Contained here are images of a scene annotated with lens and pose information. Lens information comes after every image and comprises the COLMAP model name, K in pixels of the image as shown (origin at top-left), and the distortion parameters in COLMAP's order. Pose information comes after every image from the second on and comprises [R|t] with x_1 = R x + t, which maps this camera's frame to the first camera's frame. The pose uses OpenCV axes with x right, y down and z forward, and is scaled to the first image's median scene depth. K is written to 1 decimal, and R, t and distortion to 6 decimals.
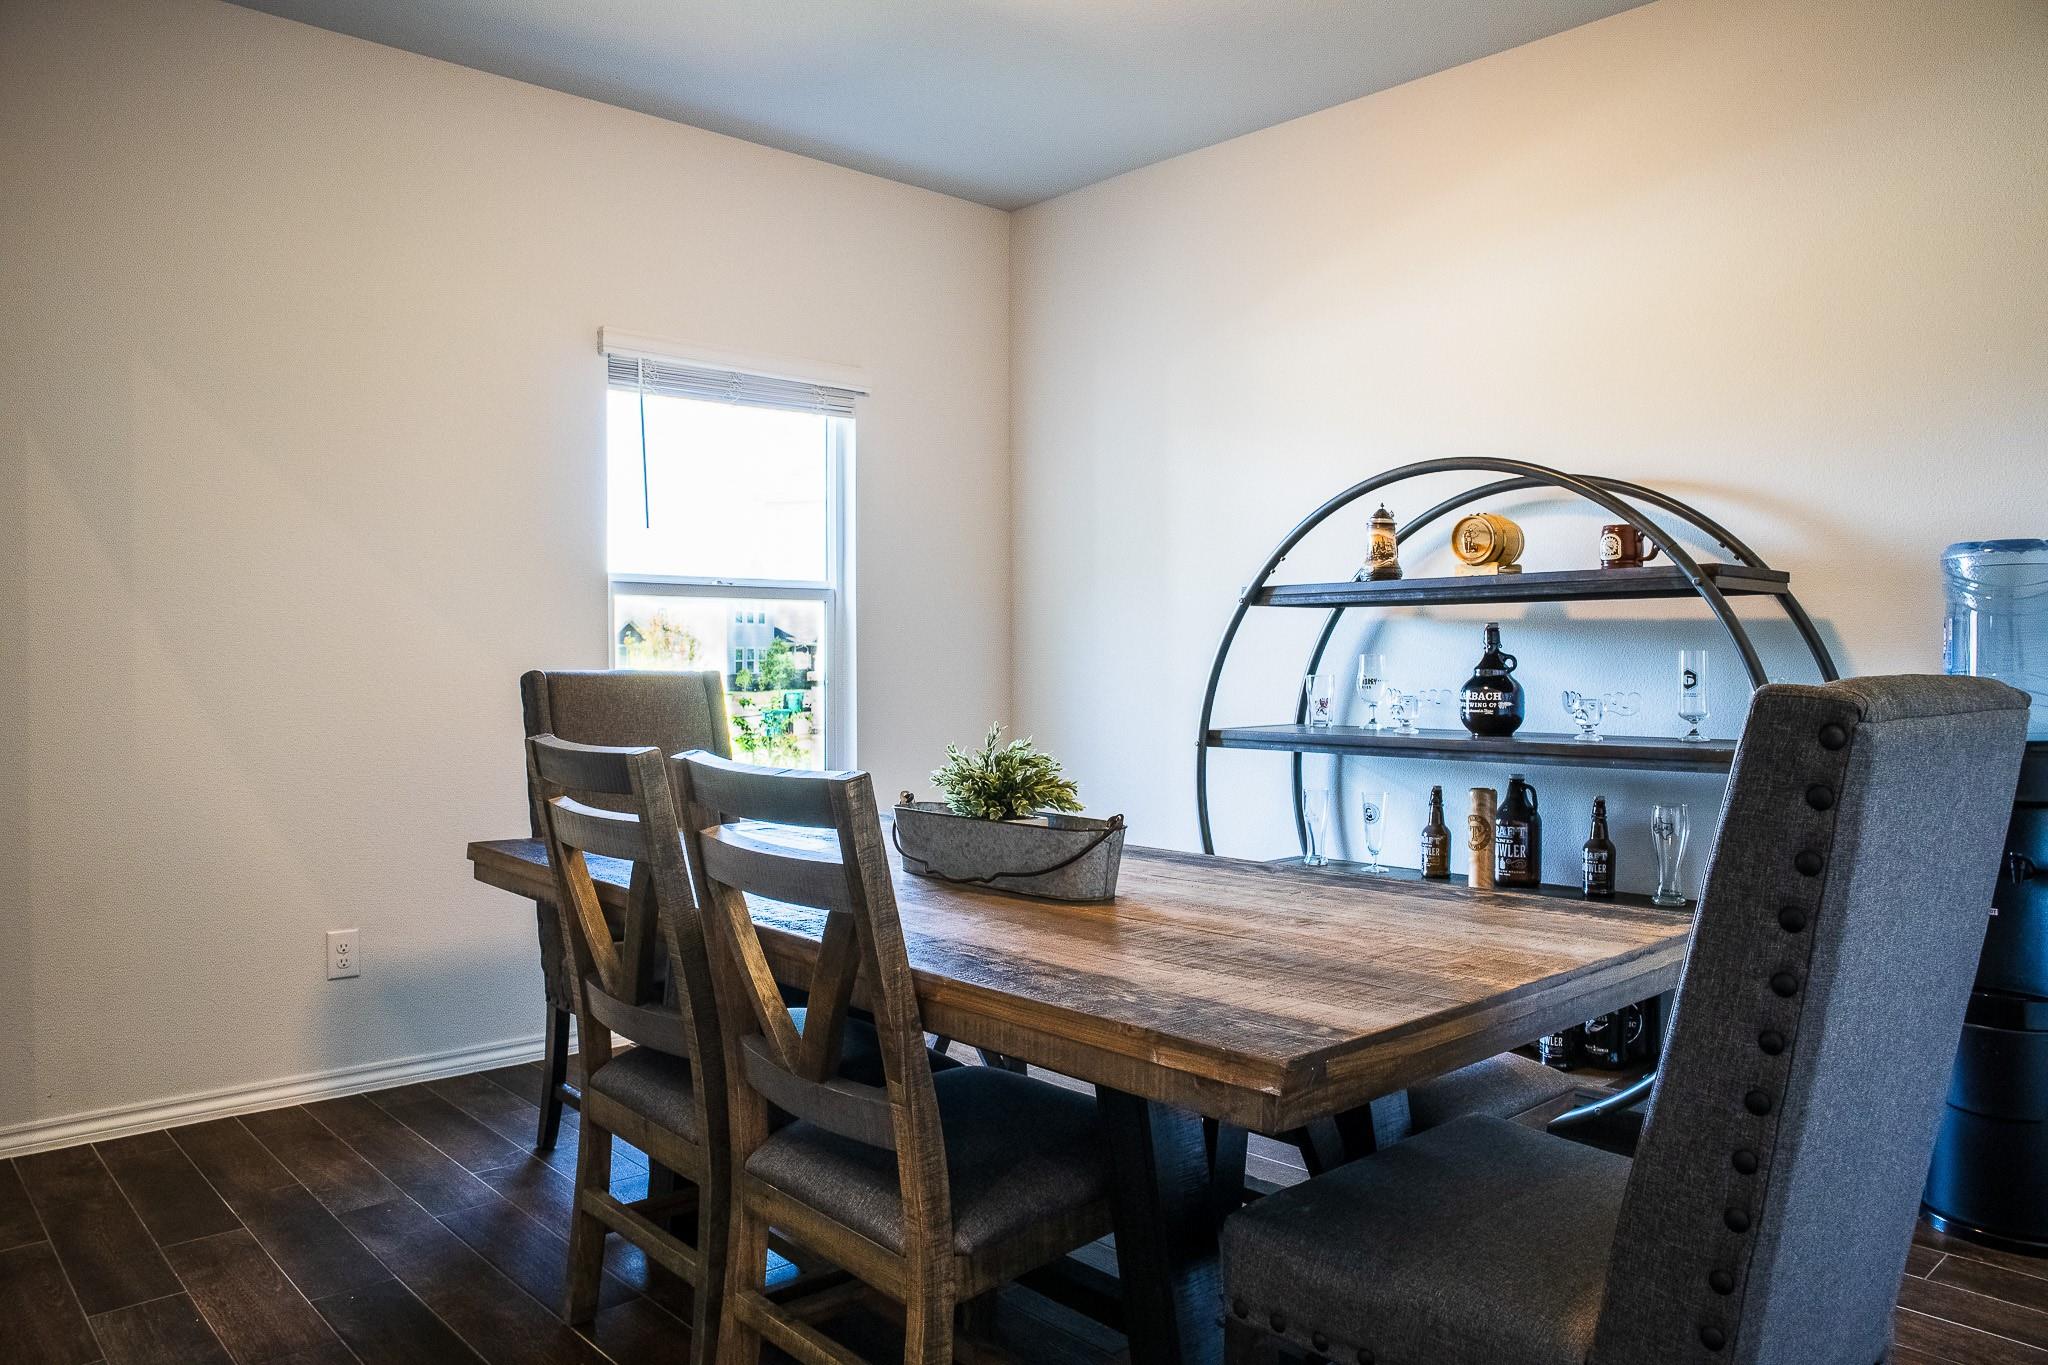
lens RADIAL K [[1433.6, 0, 1020.8], [0, 1433.6, 706.6], [0, 0, 1]] dist [-0.131394, 0.090291]
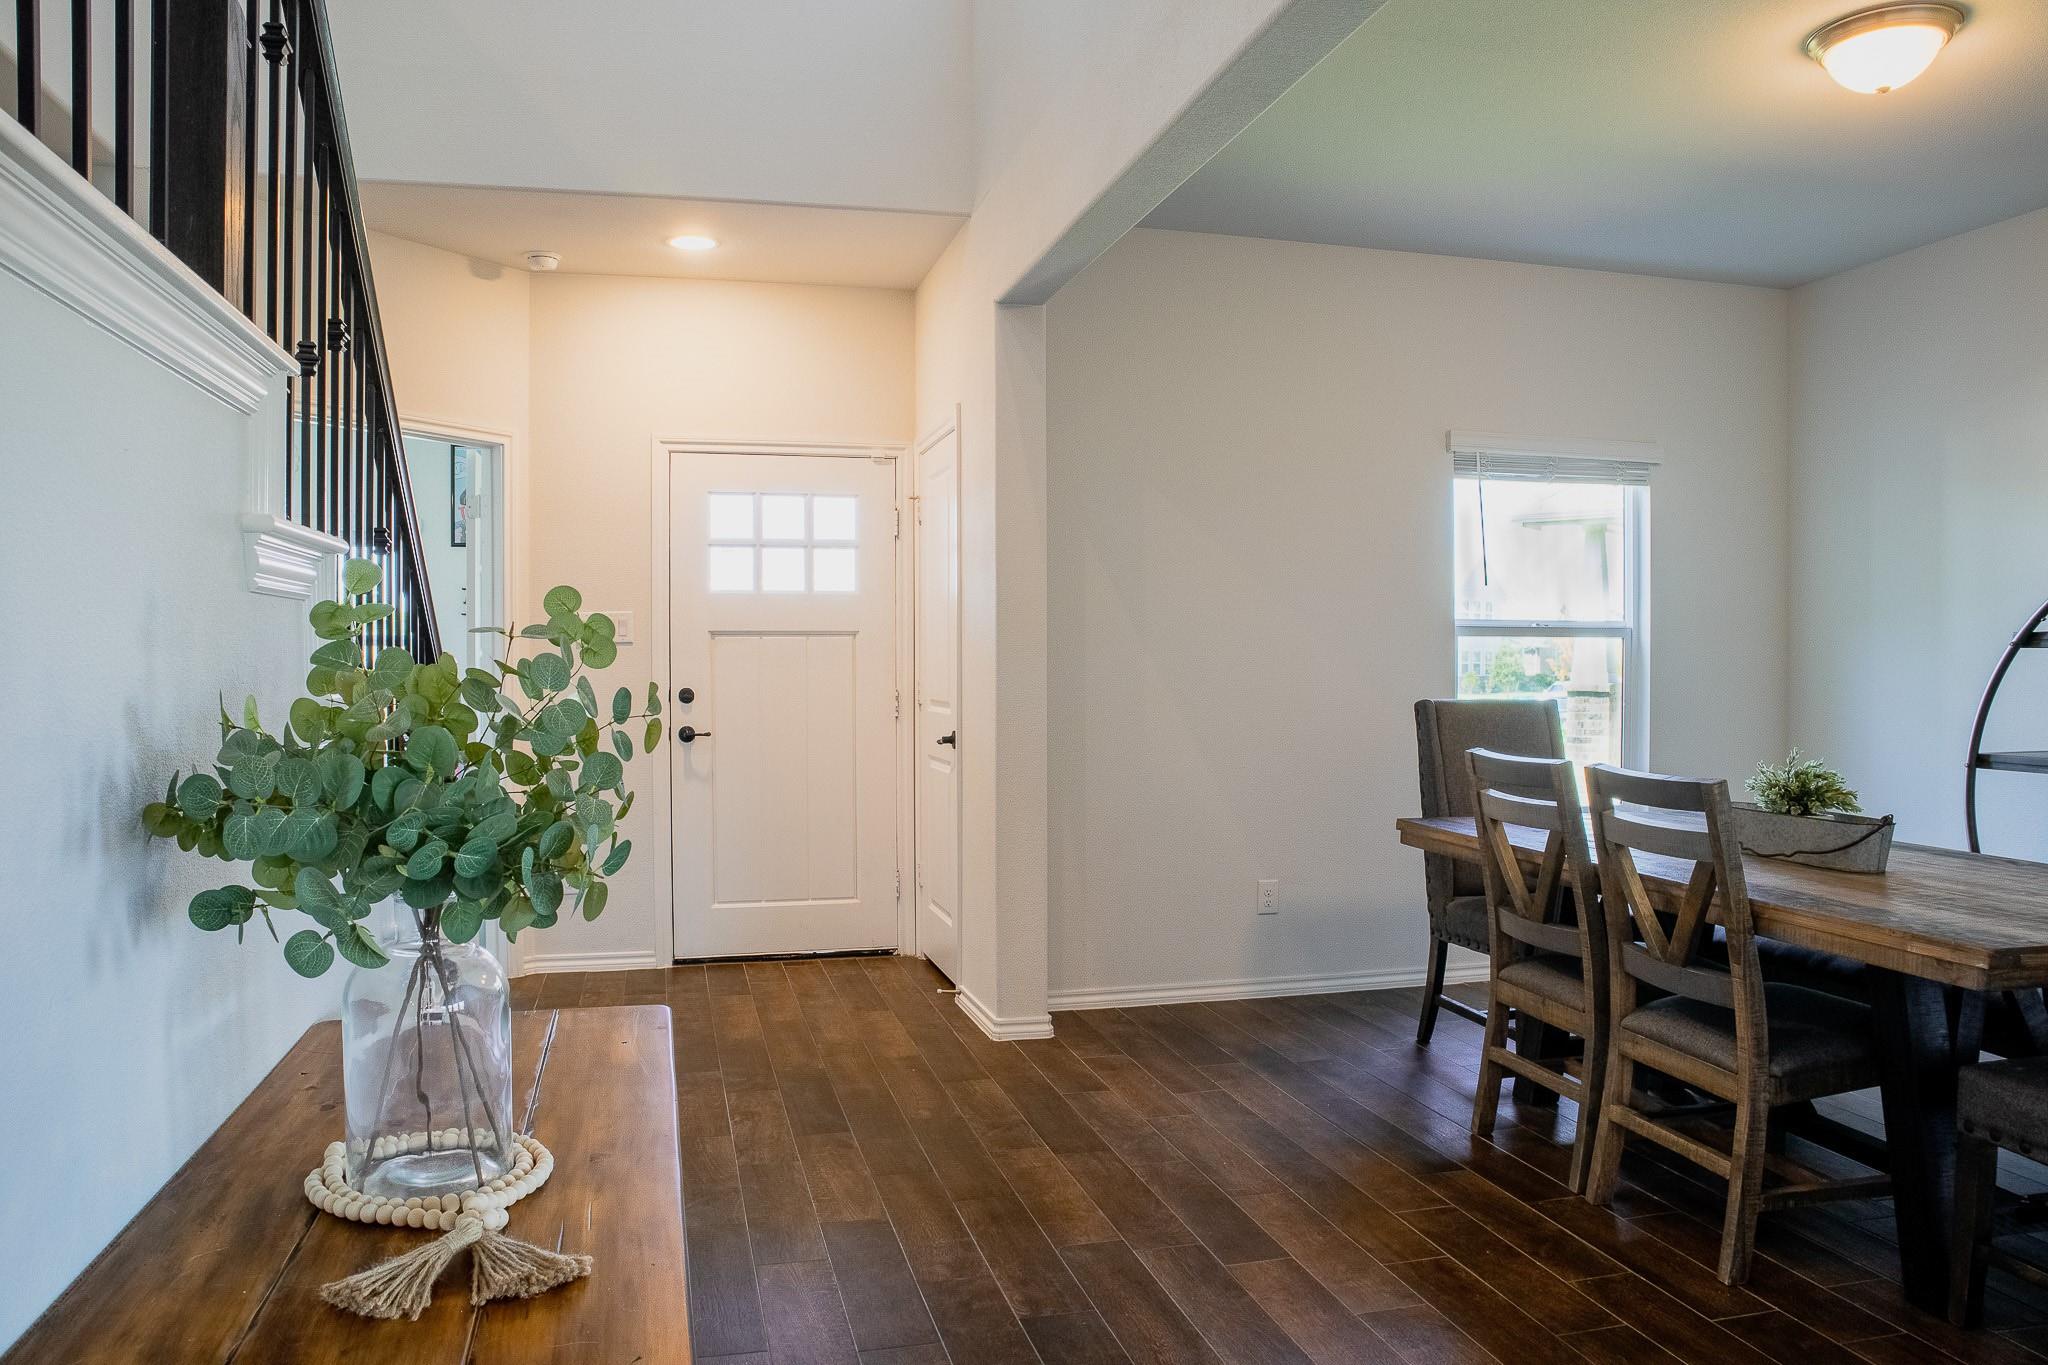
lens RADIAL K [[1433.6, 0, 1020.8], [0, 1433.6, 706.6], [0, 0, 1]] dist [-0.131394, 0.090291]
pose [[0.879675, 0.014729, -0.475347, -0.045475], [-0.015052, 0.999882, 0.003127, -0.026545], [0.475337, 0.004404, 0.879793, -0.678954]]
